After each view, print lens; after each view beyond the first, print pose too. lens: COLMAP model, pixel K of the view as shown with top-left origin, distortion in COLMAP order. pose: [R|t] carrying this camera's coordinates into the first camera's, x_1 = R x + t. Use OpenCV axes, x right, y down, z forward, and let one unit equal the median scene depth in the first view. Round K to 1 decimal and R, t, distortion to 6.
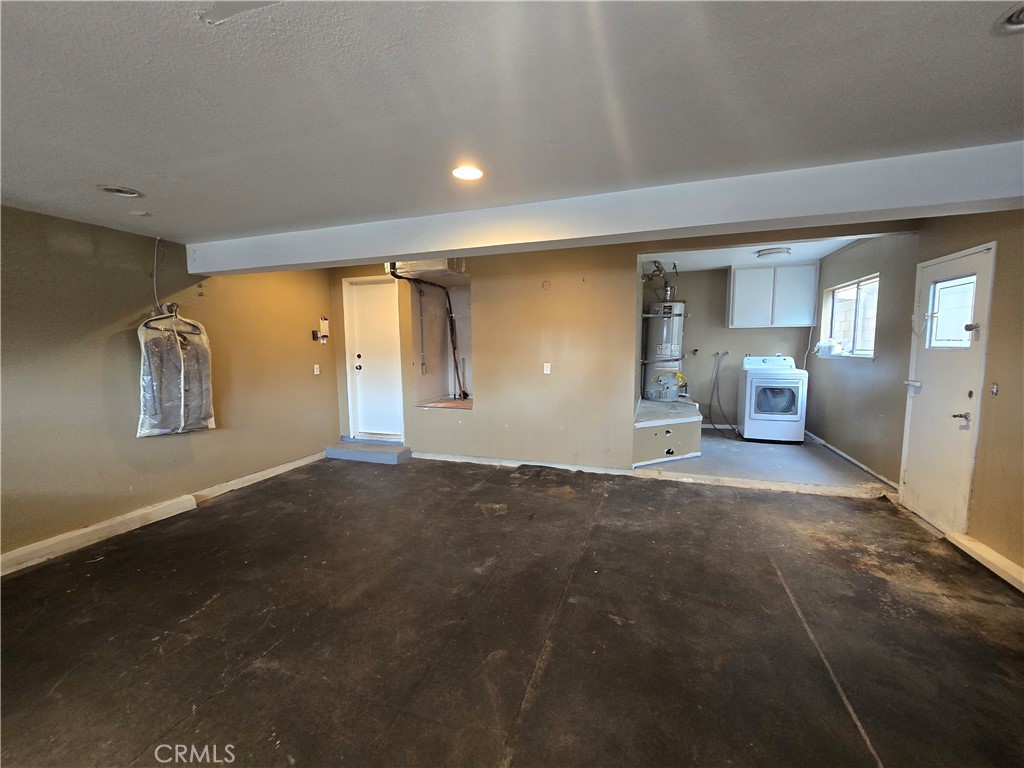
lens RADIAL K [[419.5, 0, 510.1], [0, 419.5, 385.4], [0, 0, 1]] dist [-0.003961, 0.000647]
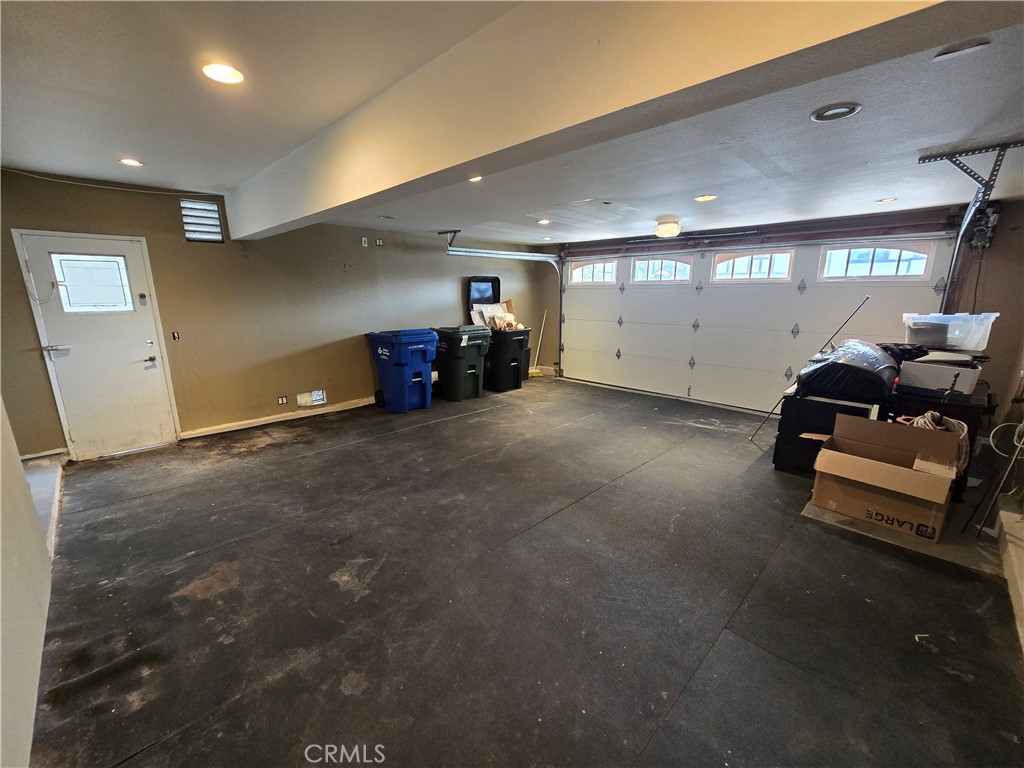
lens RADIAL K [[419.5, 0, 510.7], [0, 419.5, 385.6], [0, 0, 1]] dist [-0.003961, 0.000647]
pose [[-0.899875, -0.085587, 0.427668, -0.597307], [0.053003, 0.951830, 0.302011, -0.193727], [-0.432915, 0.294439, -0.851992, 1.608274]]
